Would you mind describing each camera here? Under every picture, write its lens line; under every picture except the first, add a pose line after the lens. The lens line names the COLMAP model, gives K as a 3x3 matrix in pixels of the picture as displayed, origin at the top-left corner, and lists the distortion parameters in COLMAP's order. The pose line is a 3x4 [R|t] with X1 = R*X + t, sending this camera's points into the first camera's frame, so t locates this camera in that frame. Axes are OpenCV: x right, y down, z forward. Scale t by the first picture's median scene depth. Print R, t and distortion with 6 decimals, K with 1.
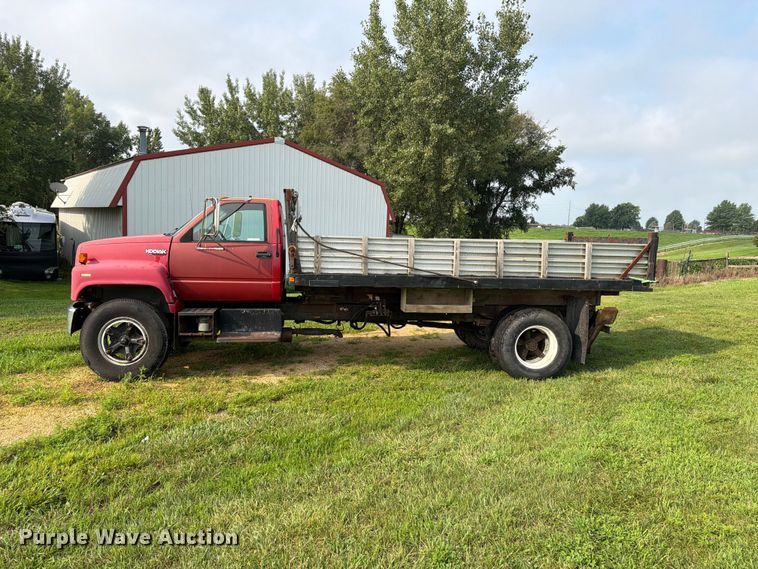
lens RADIAL K [[544.9, 0, 377.4], [0, 544.9, 282.1], [0, 0, 1]] dist [0.058629, -0.066488]
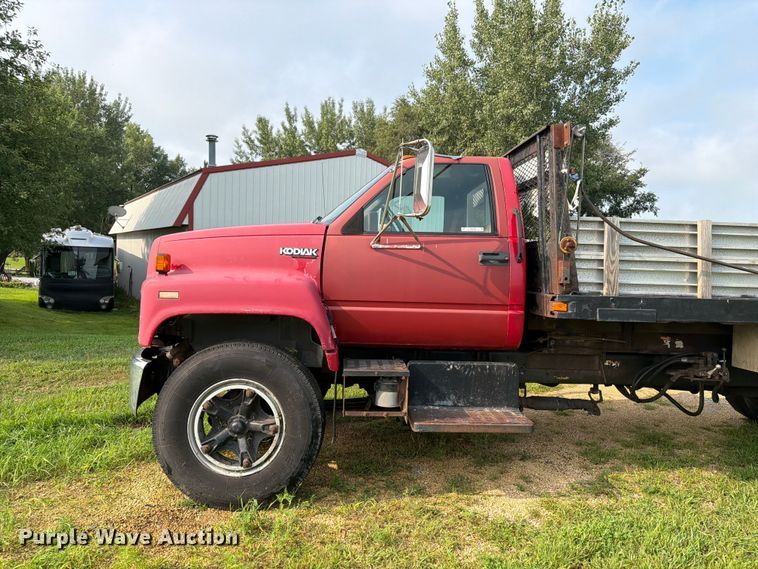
lens RADIAL K [[536.1, 0, 379.0], [0, 536.1, 284.5], [0, 0, 1]] dist [0.115730, -0.183191]
pose [[0.997407, 0.003189, -0.071893, -0.061429], [-0.007201, 0.998426, -0.055621, 0.000831], [0.071603, 0.055994, 0.995860, 0.105323]]
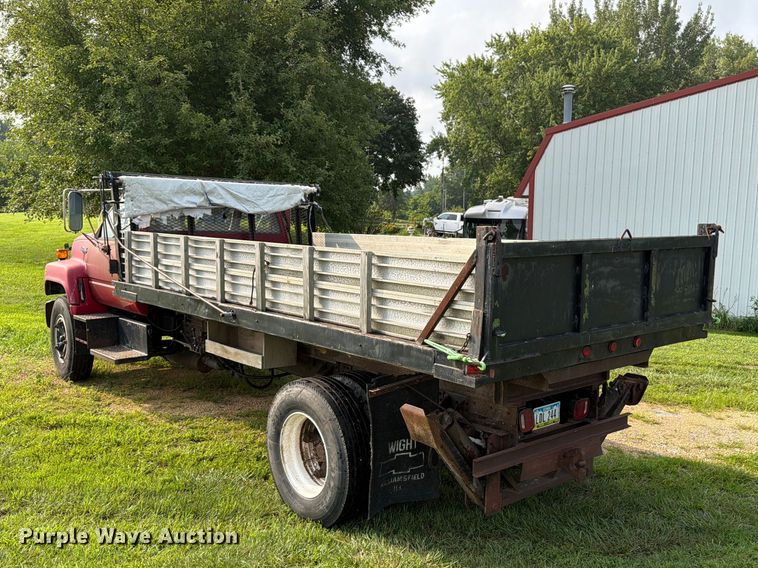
lens RADIAL K [[733.2, 0, 406.5], [0, 733.2, 325.0], [0, 0, 1]] dist [0.156578, -0.249895]
pose [[0.556294, 0.104488, -0.824390, 0.205587], [-0.072847, 0.994376, 0.076876, -0.013643], [0.827786, 0.017289, 0.560777, 0.157922]]
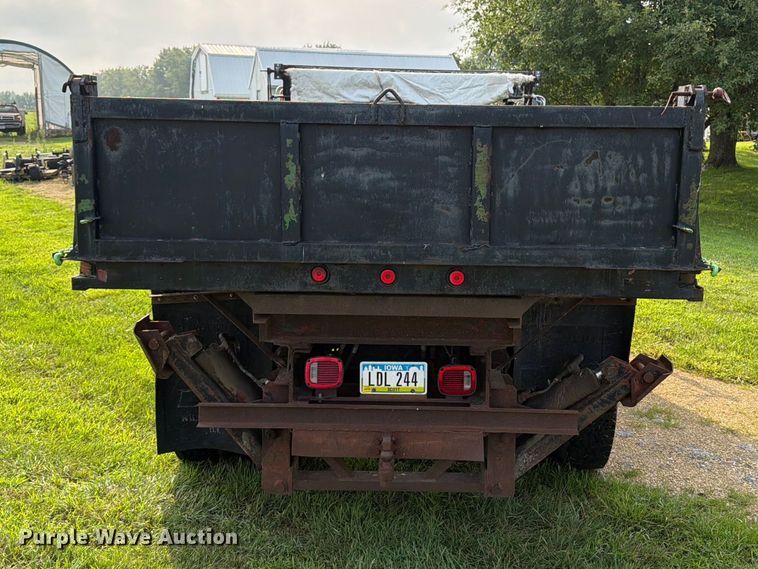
lens RADIAL K [[844.8, 0, 426.5], [0, 844.8, 283.1], [0, 0, 1]] dist [0.083970, -0.043133]
pose [[-0.186584, 0.138989, -0.972558, 0.209796], [-0.112999, 0.980336, 0.161779, -0.018241], [0.975919, 0.140083, -0.167209, 0.302983]]
